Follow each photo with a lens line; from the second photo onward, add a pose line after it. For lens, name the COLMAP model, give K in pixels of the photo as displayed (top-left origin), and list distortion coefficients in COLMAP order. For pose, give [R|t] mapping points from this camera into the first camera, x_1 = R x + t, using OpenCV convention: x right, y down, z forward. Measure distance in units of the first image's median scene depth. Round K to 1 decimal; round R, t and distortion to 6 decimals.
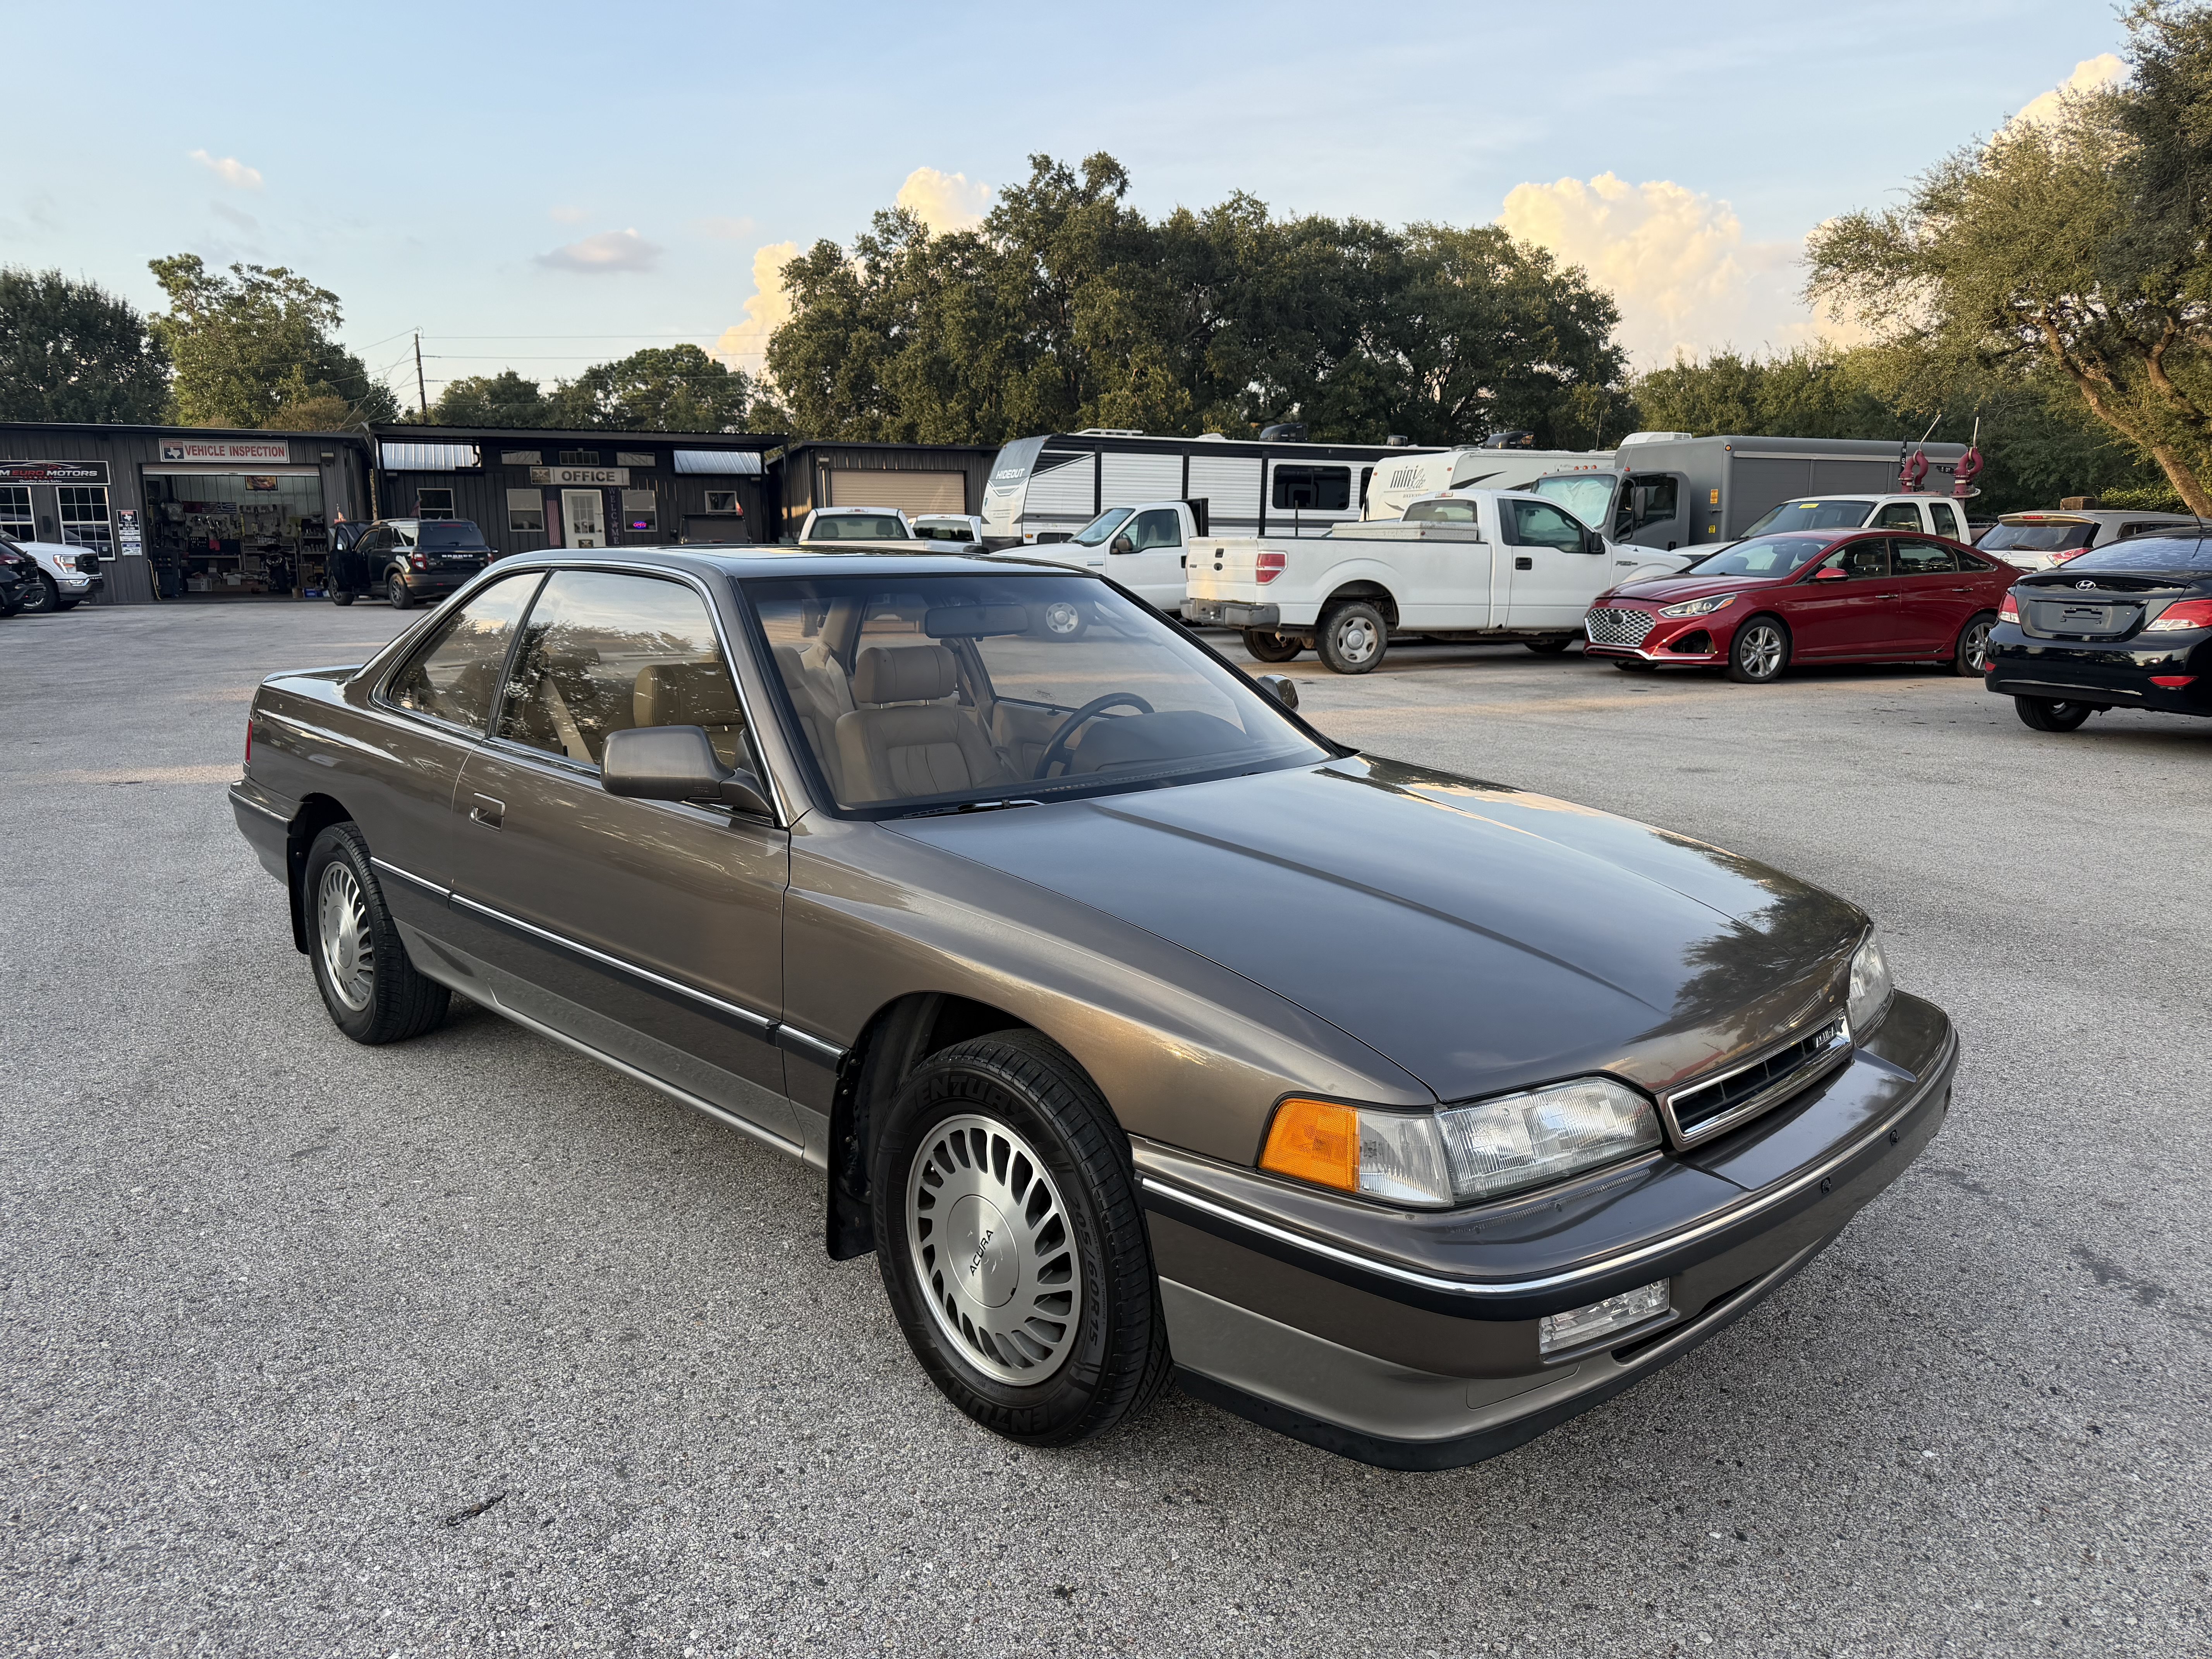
lens RADIAL K [[1554.8, 0, 1135.5], [0, 1554.8, 844.2], [0, 0, 1]] dist [0.034021, -0.044484]
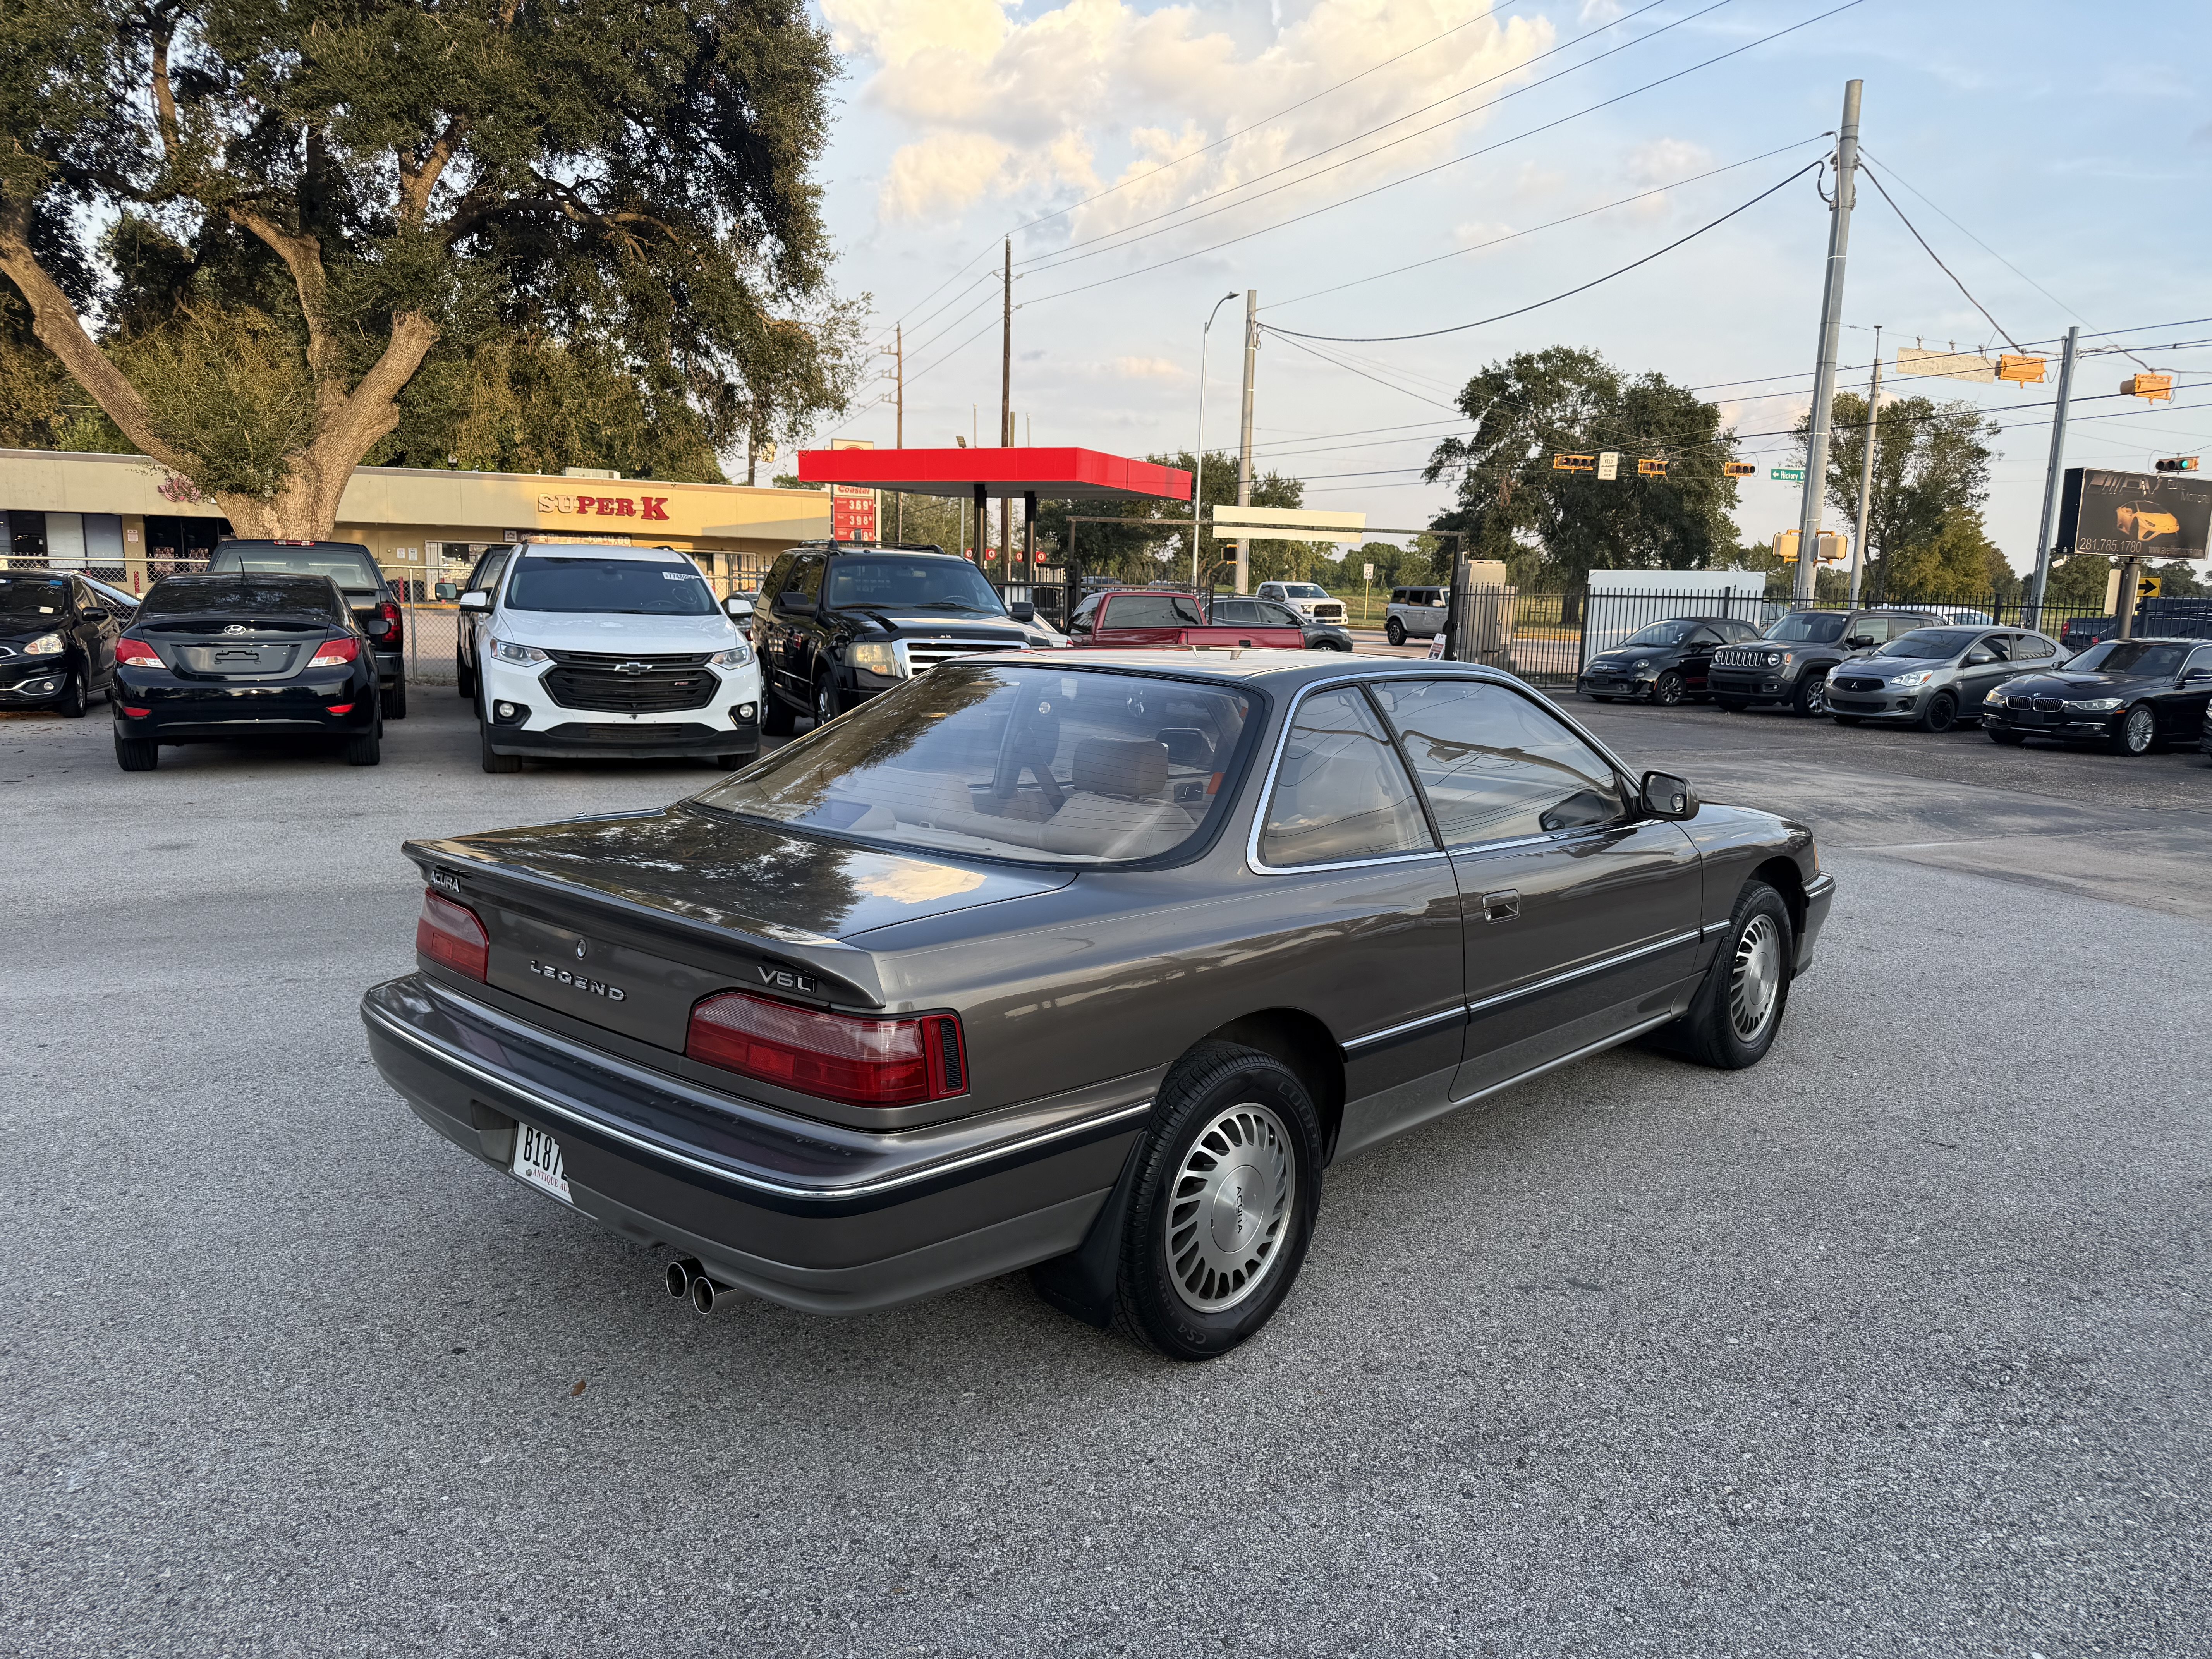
lens RADIAL K [[1568.6, 0, 1112.6], [0, 1568.6, 829.0], [0, 0, 1]] dist [0.042968, -0.053791]
pose [[-0.050151, -0.152752, 0.986991, -0.340022], [0.170111, 0.972488, 0.159151, -0.067916], [-0.984148, 0.175880, -0.022787, 0.301572]]
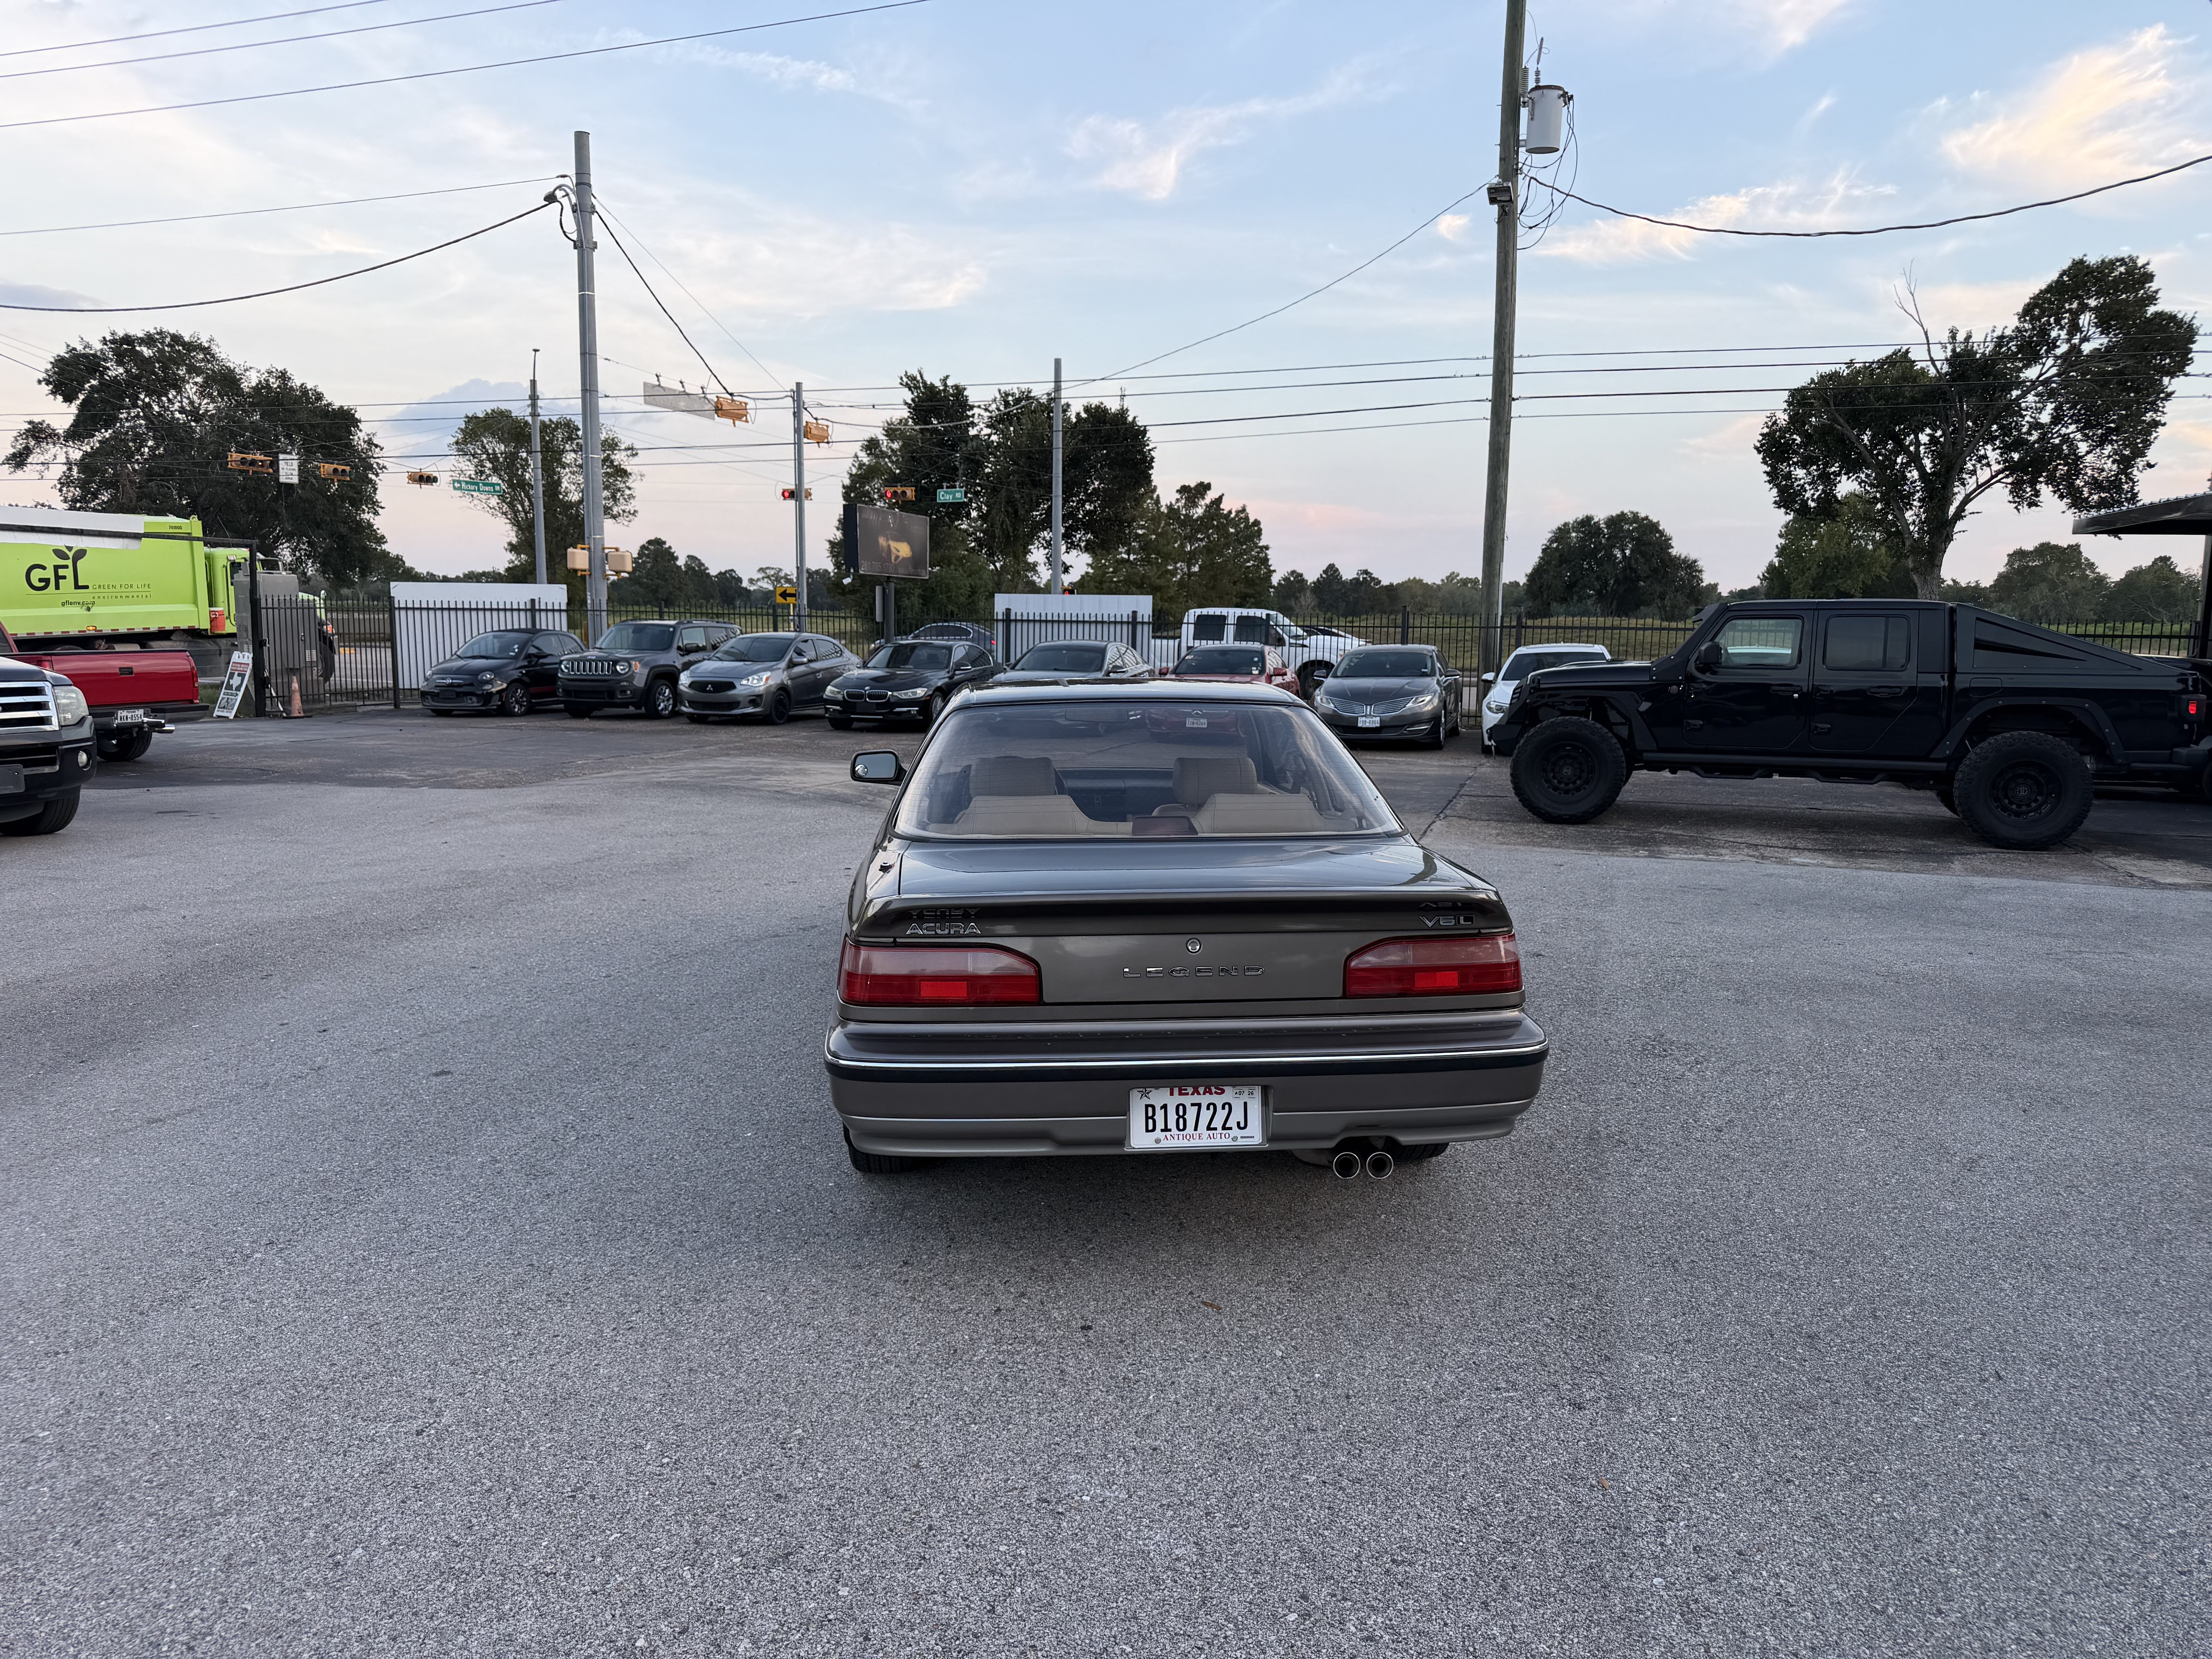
lens RADIAL K [[1568.6, 0, 1107.0], [0, 1568.6, 820.8], [0, 0, 1]] dist [0.042968, -0.053791]
pose [[-0.769814, -0.088734, 0.632070, -0.285884], [0.116403, 0.954164, 0.275721, -0.118847], [-0.627564, 0.285829, -0.724200, 0.539416]]
